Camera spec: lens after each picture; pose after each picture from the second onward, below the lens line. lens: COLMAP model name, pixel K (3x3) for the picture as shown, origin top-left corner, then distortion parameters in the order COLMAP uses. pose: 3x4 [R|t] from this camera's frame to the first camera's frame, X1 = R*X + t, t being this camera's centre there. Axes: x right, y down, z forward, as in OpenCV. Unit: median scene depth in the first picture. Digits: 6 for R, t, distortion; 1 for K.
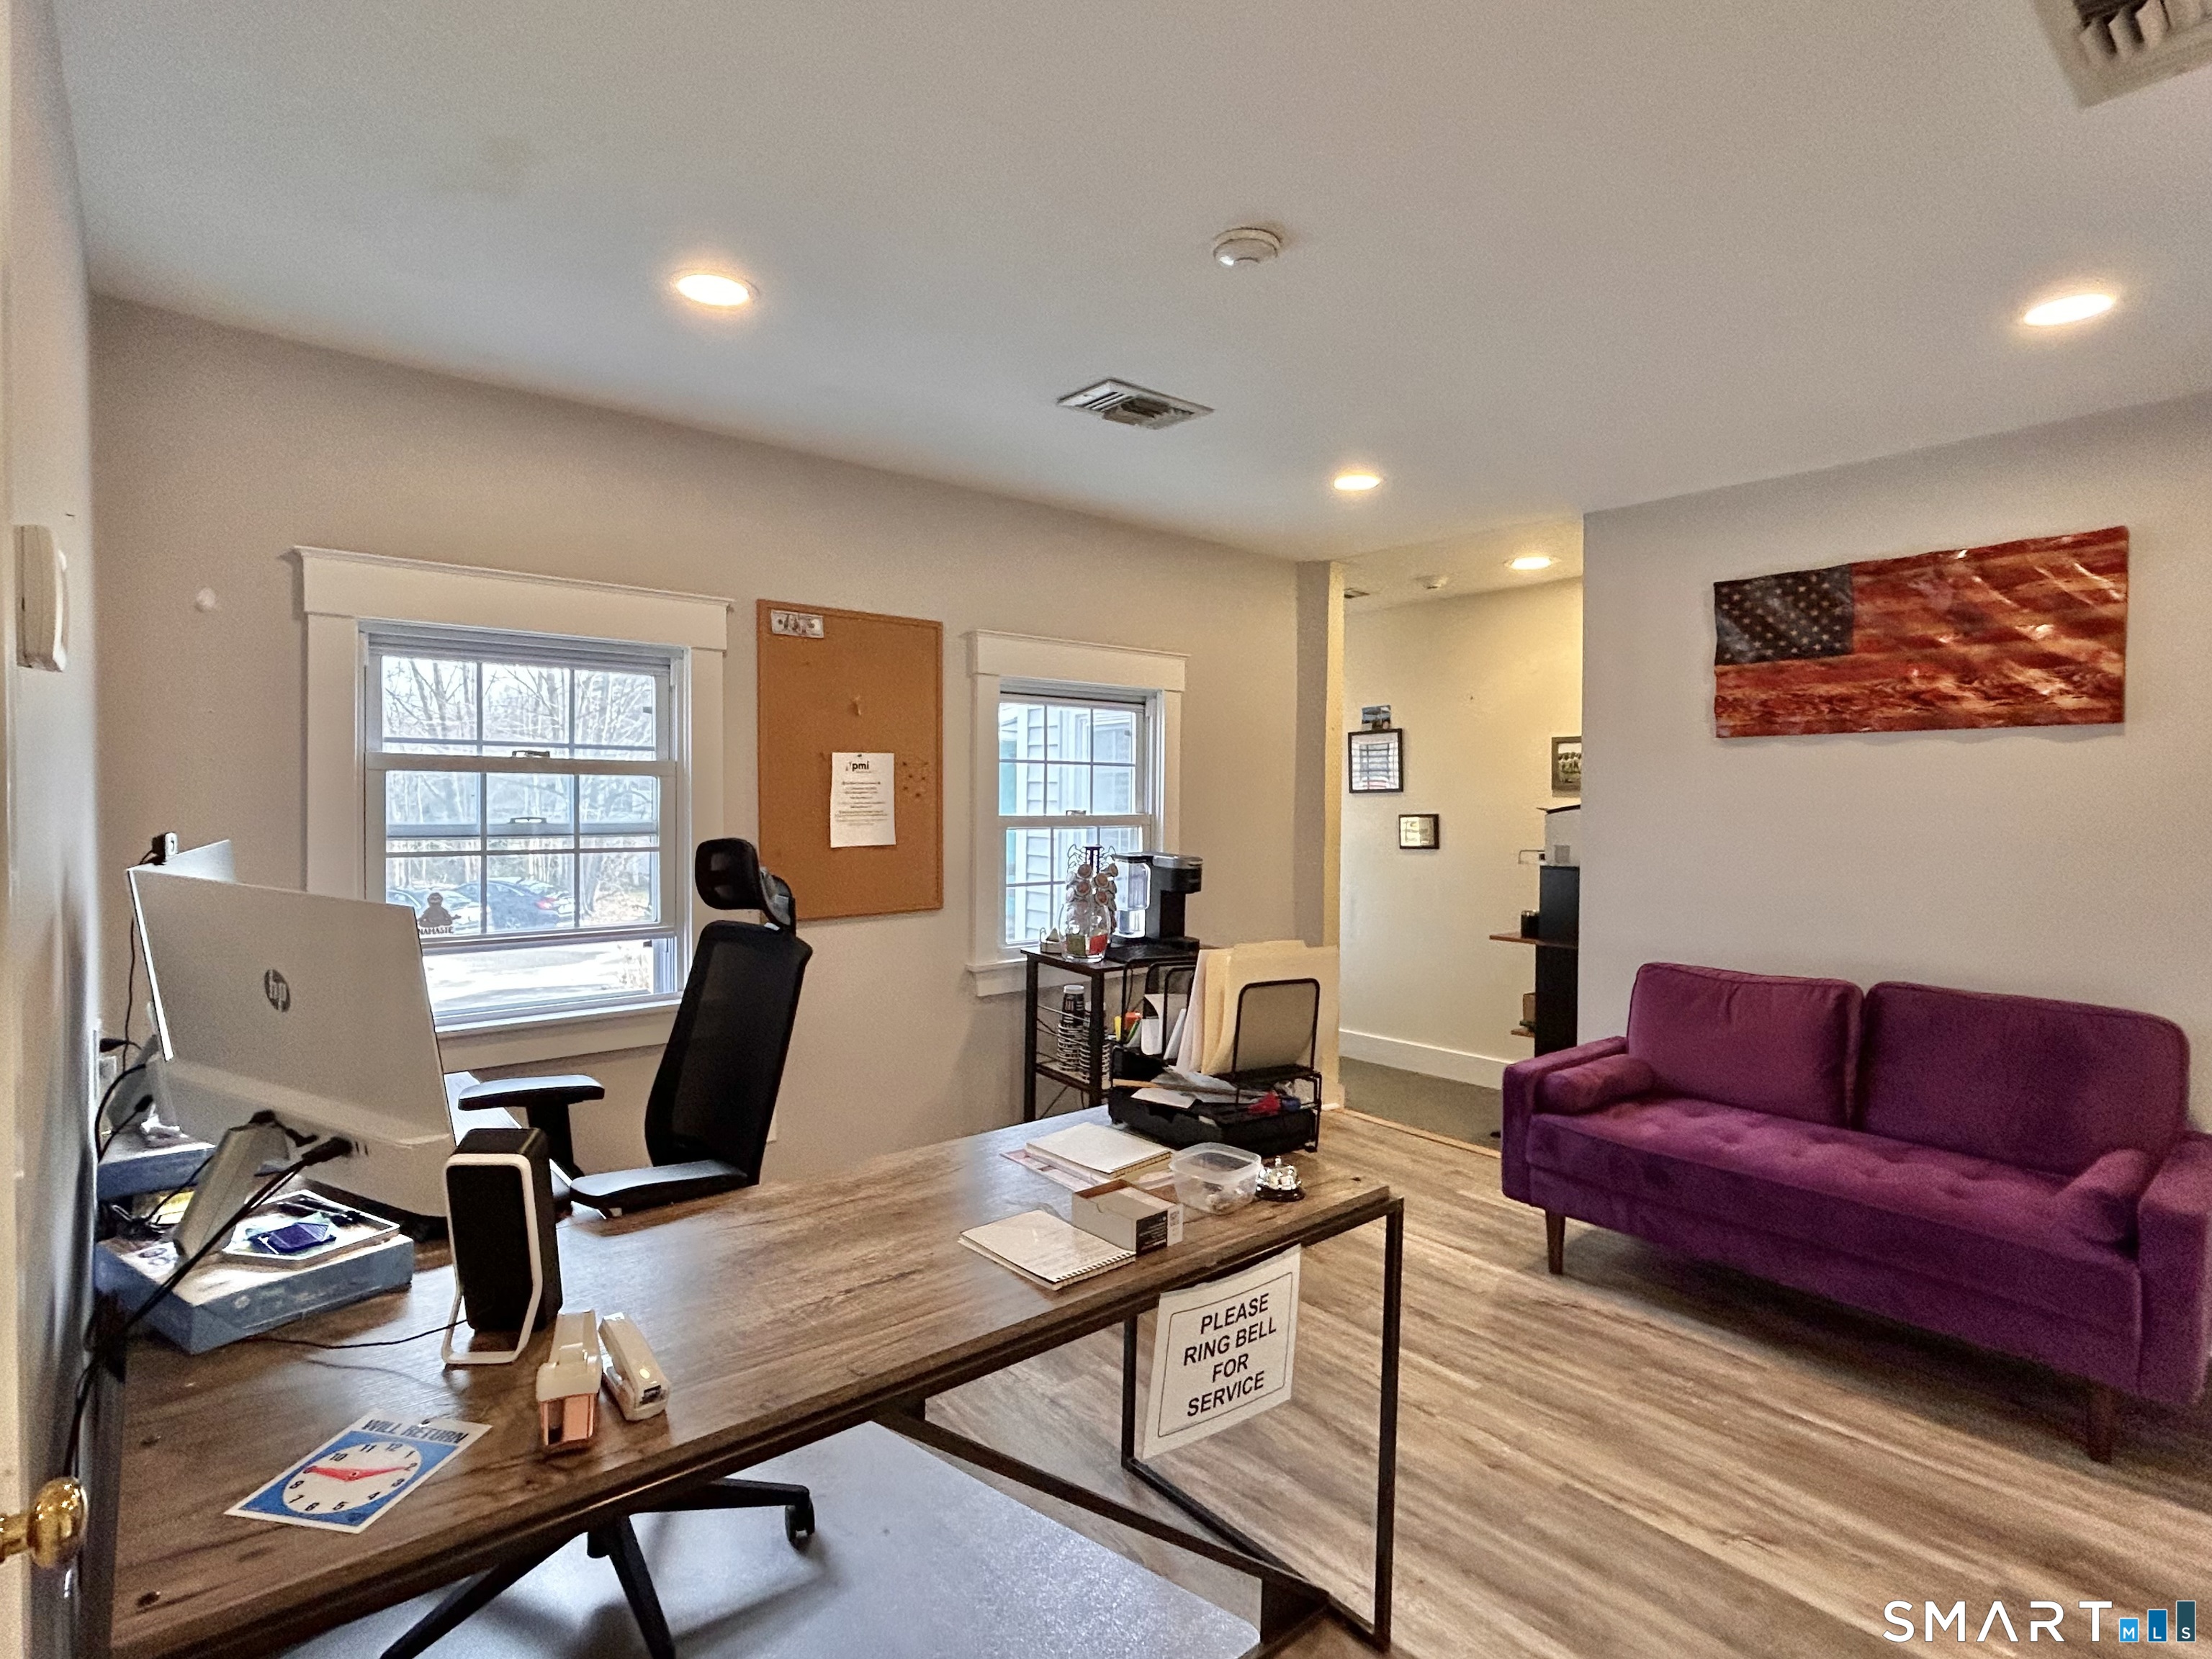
lens RADIAL K [[1109.4, 0, 1103.2], [0, 1109.4, 825.4], [0, 0, 1]] dist [-0.000102, 0.001044]
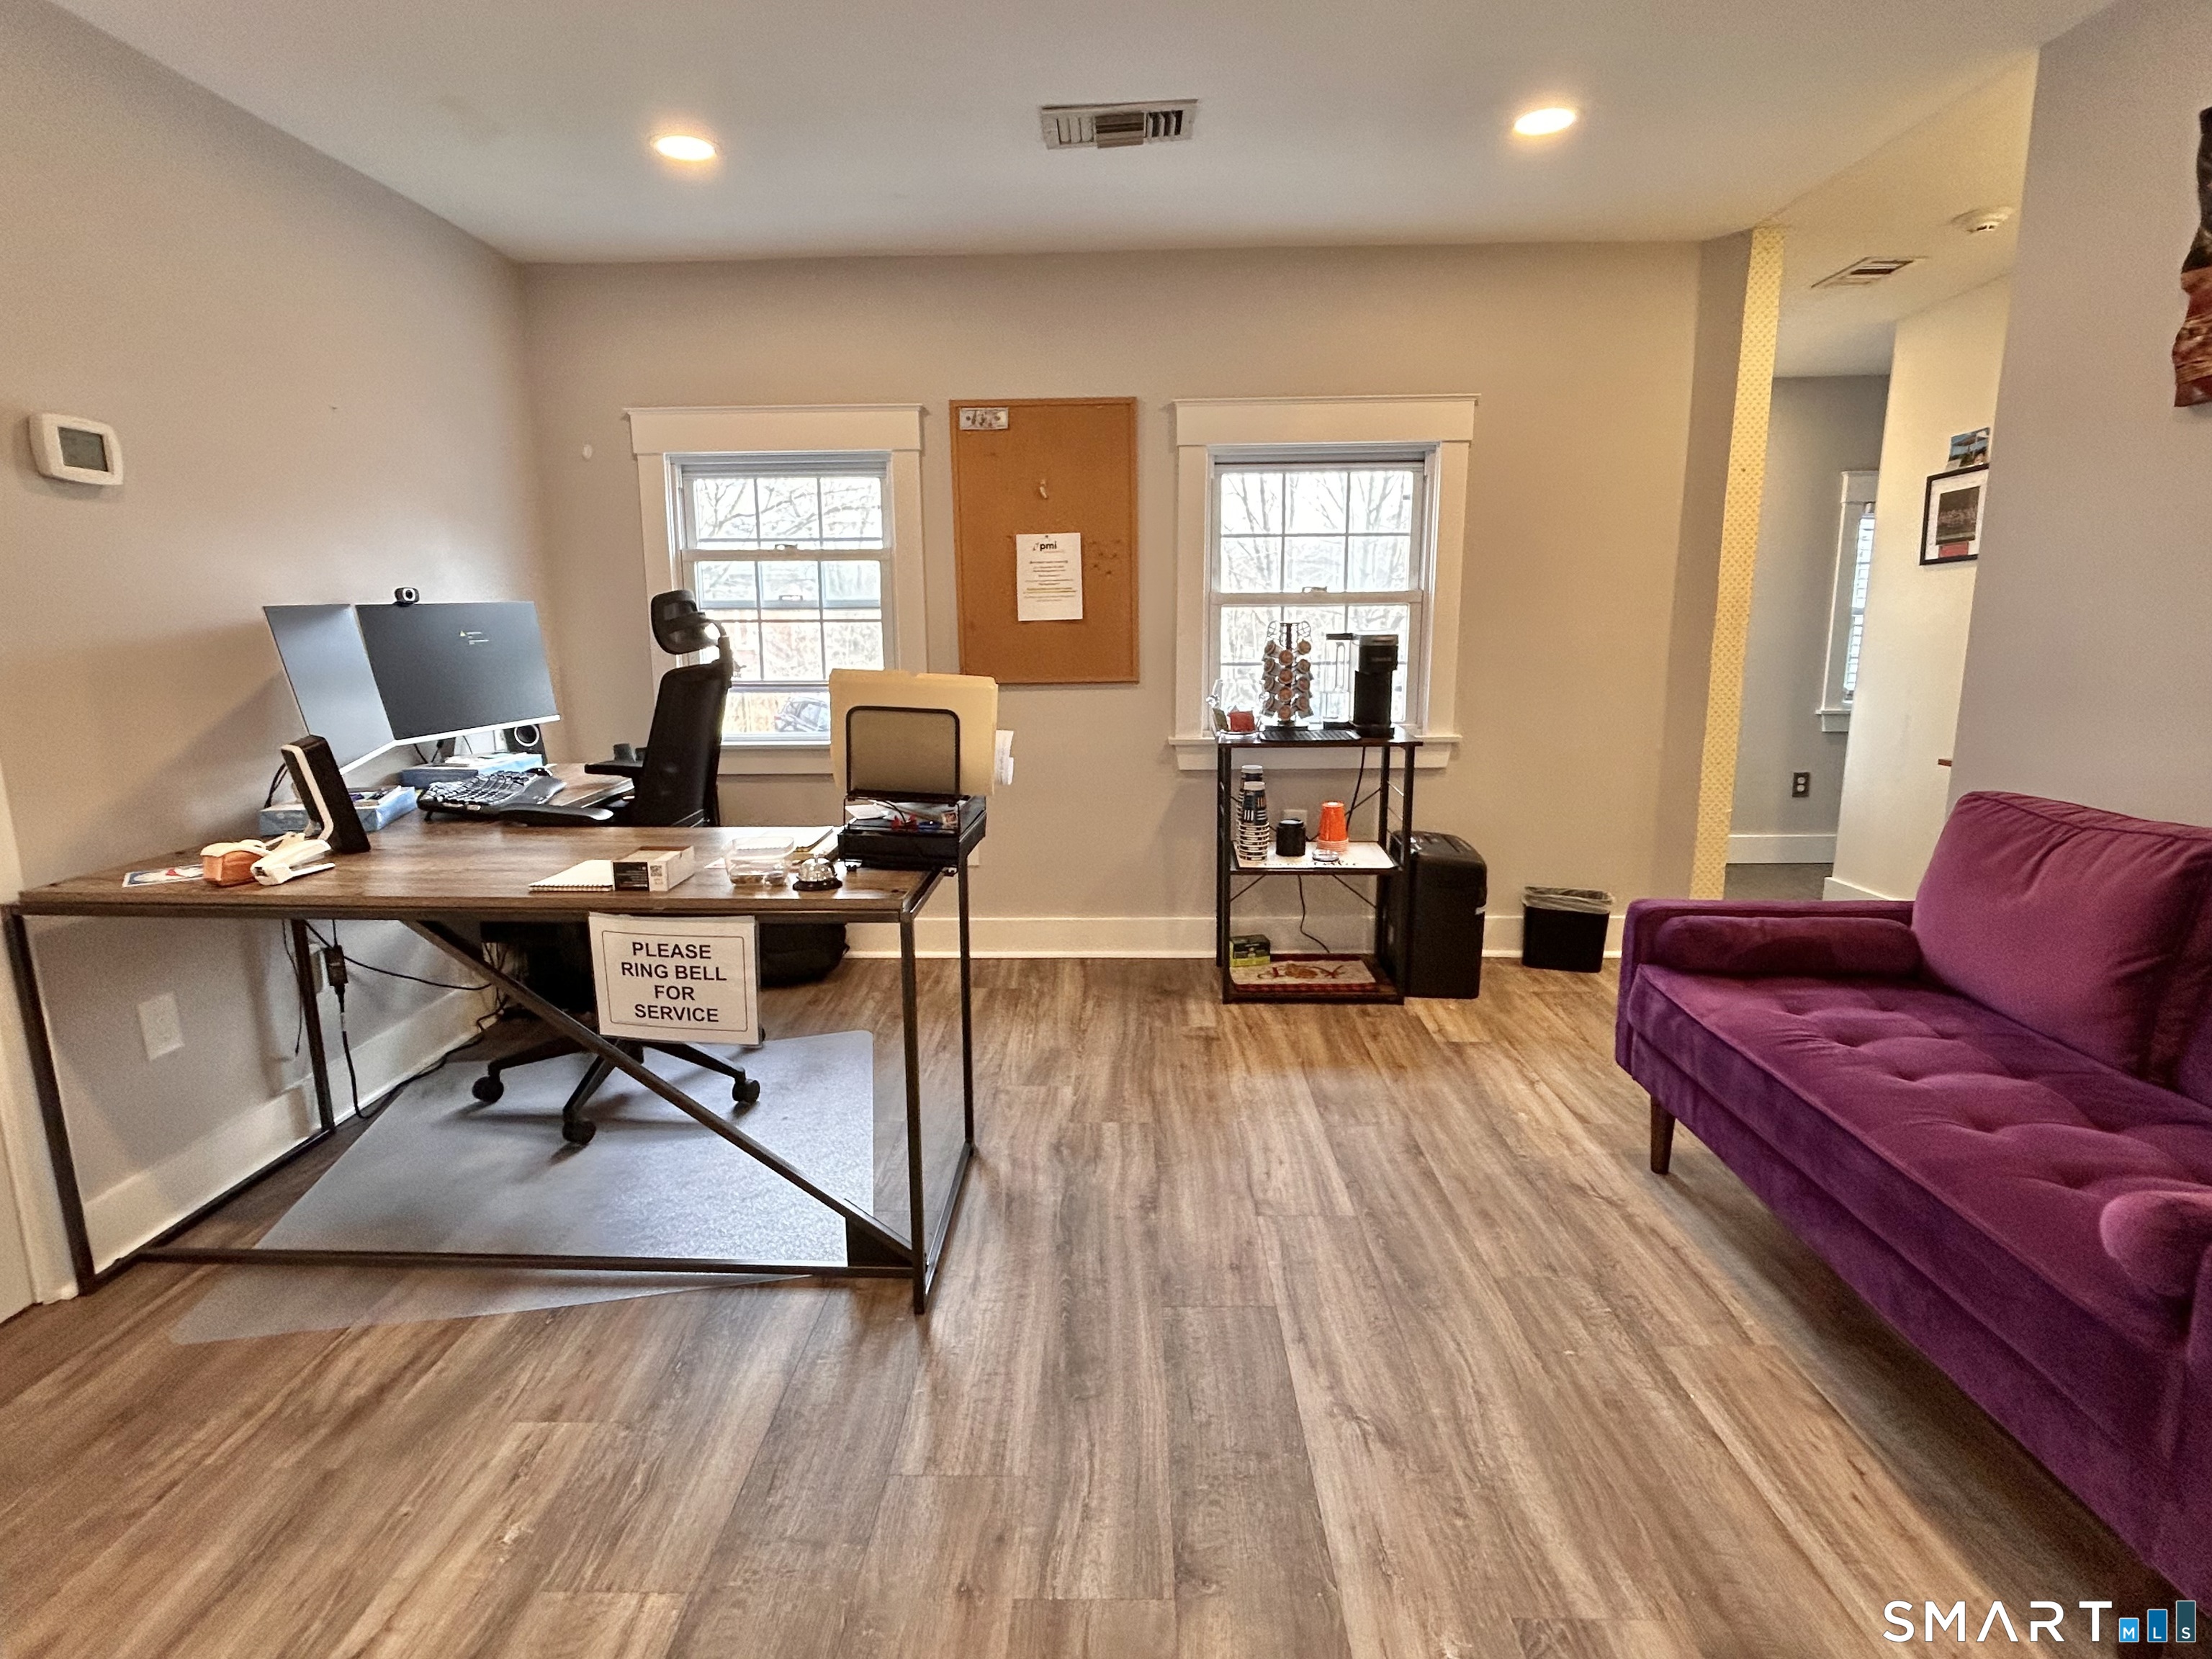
lens RADIAL K [[1109.4, 0, 1092.8], [0, 1109.4, 828.5], [0, 0, 1]] dist [-0.000102, 0.001044]
pose [[0.736357, 0.110290, -0.667543, 0.617246], [-0.005184, 0.987515, 0.157437, 0.053047], [0.676573, -0.112469, 0.727736, 0.211087]]
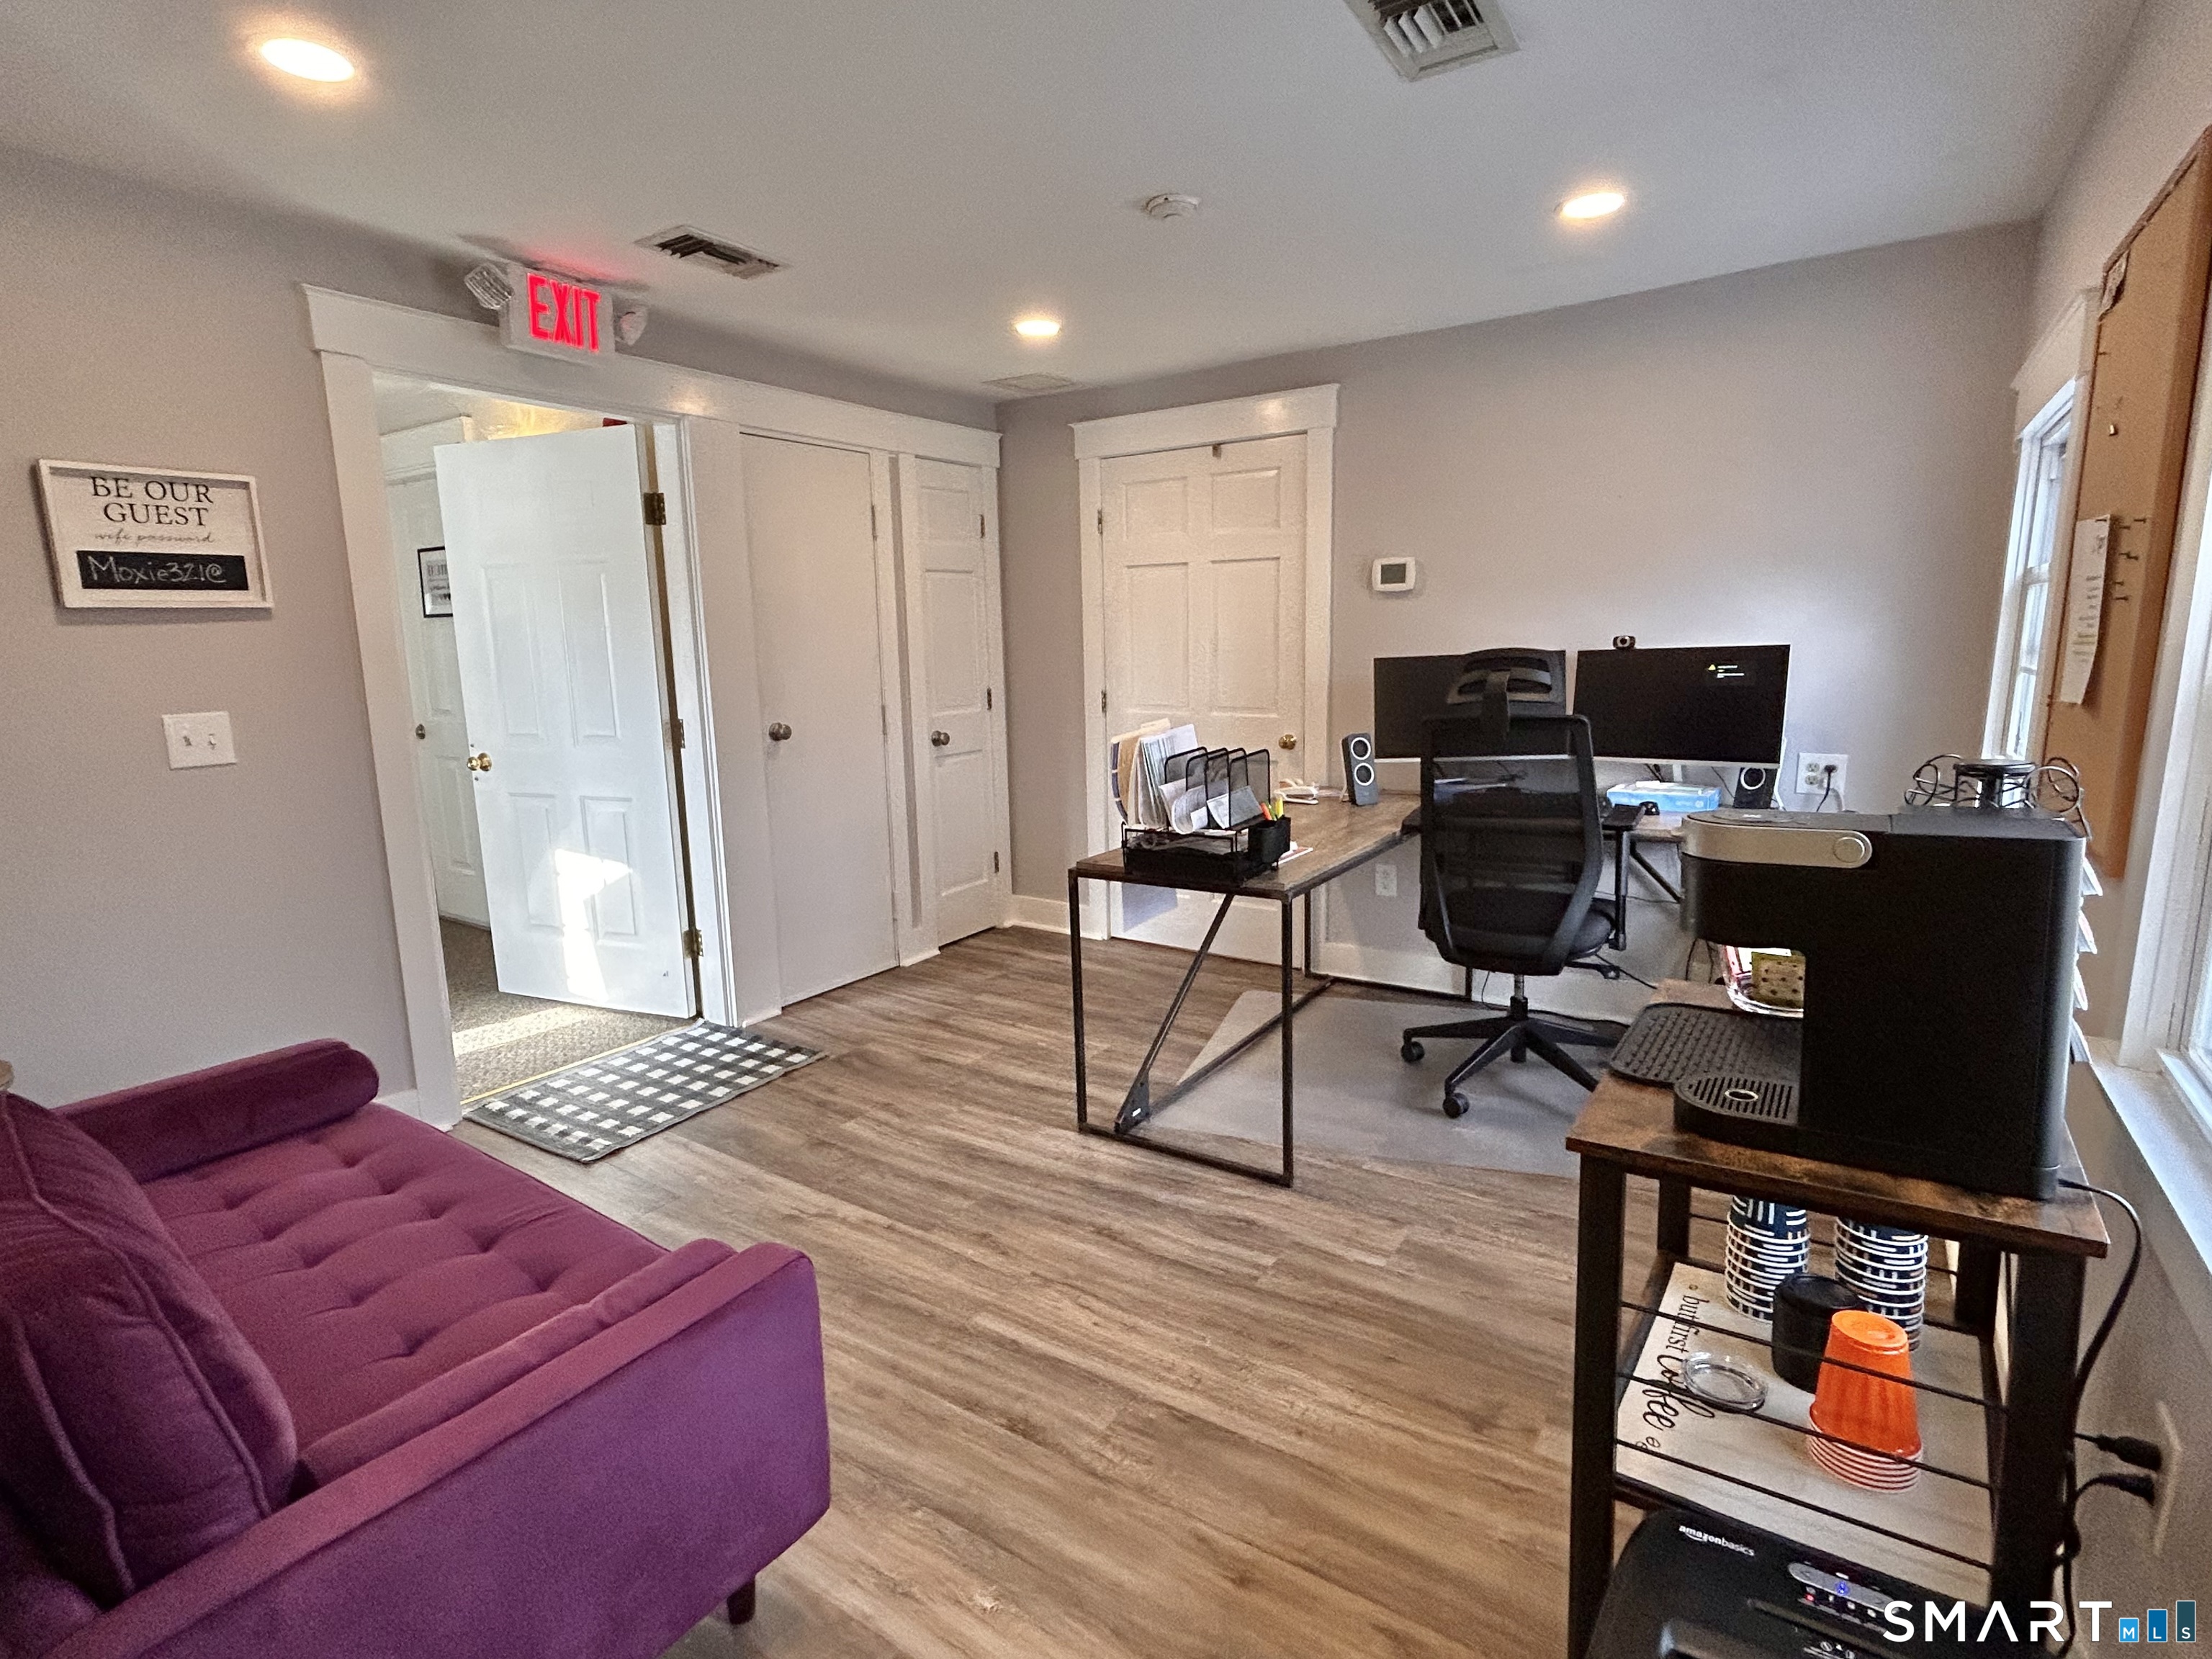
lens RADIAL K [[1109.4, 0, 1103.7], [0, 1109.4, 826.8], [0, 0, 1]] dist [-0.000102, 0.001044]
pose [[-0.965205, 0.058477, -0.254871, 0.365258], [0.007343, 0.980352, 0.197120, -0.031722], [0.261390, 0.188389, -0.946670, 1.473071]]
